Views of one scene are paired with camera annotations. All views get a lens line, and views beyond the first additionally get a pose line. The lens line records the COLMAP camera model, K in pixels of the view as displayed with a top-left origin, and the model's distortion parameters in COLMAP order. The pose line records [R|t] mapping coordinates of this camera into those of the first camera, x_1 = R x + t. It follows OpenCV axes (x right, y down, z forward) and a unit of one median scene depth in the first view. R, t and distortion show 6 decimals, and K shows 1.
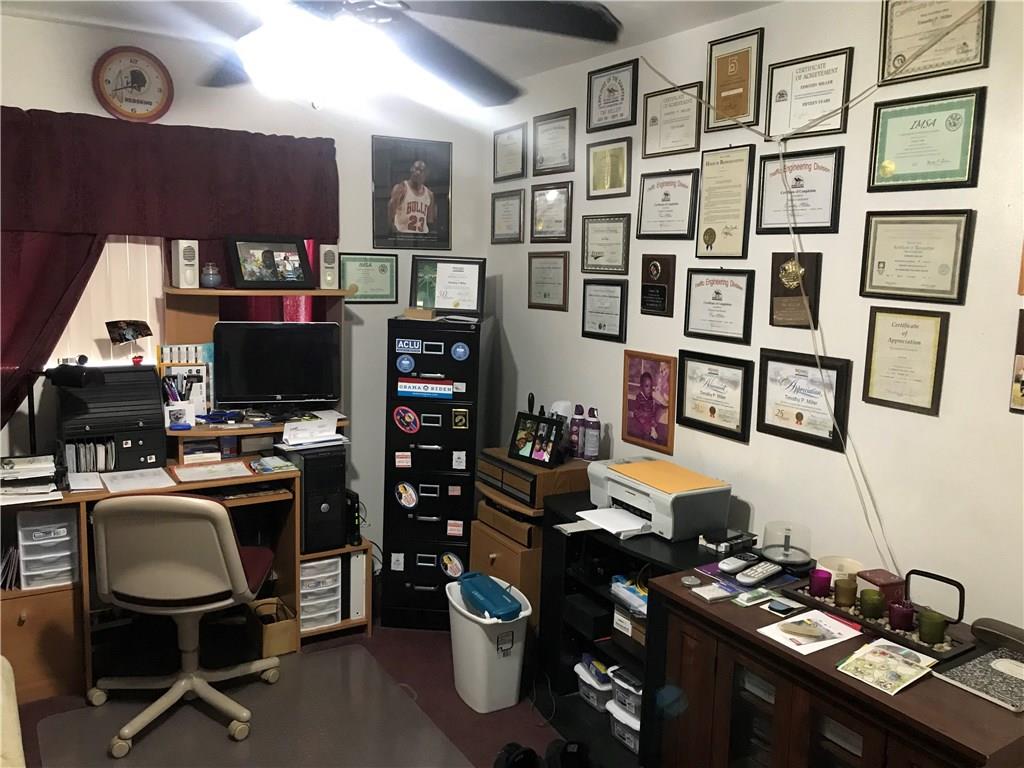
lens RADIAL K [[810.1, 0, 512.0], [0, 810.1, 384.0], [0, 0, 1]] dist [-0.003887, -0.003676]
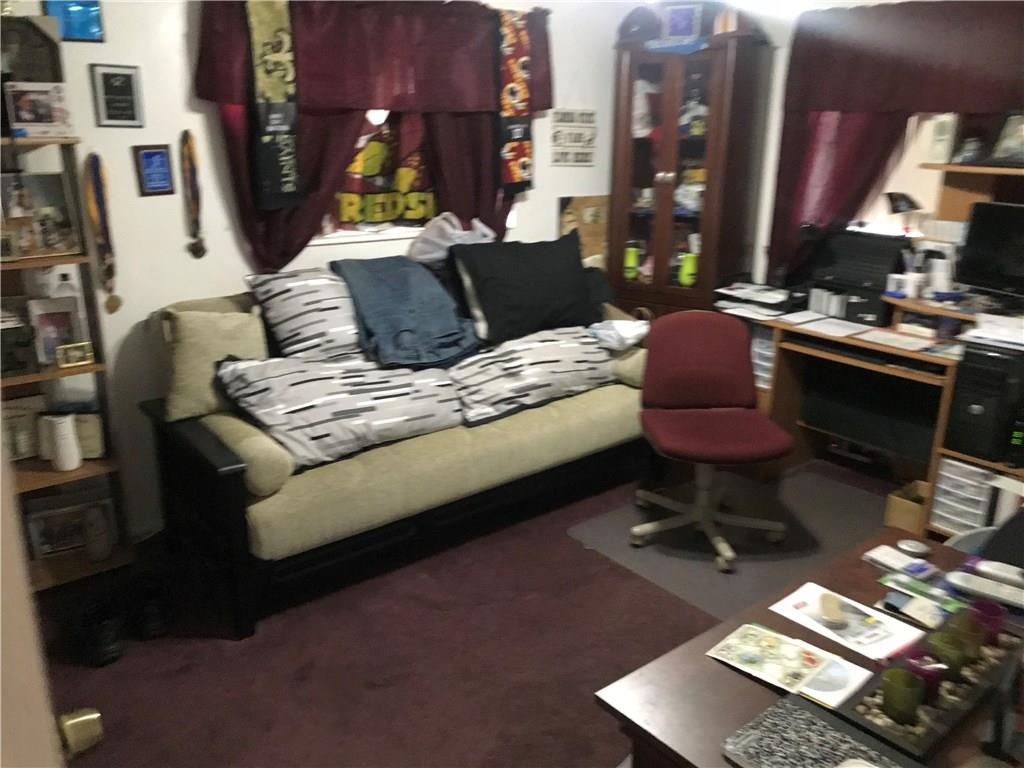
lens RADIAL K [[829.3, 0, 512.0], [0, 829.3, 384.0], [0, 0, 1]] dist [0.022234, -0.023053]
pose [[0.127295, 0.269895, -0.954439, 0.620512], [-0.156198, 0.955715, 0.249423, -0.029964], [0.979489, 0.117332, 0.163815, 0.334719]]
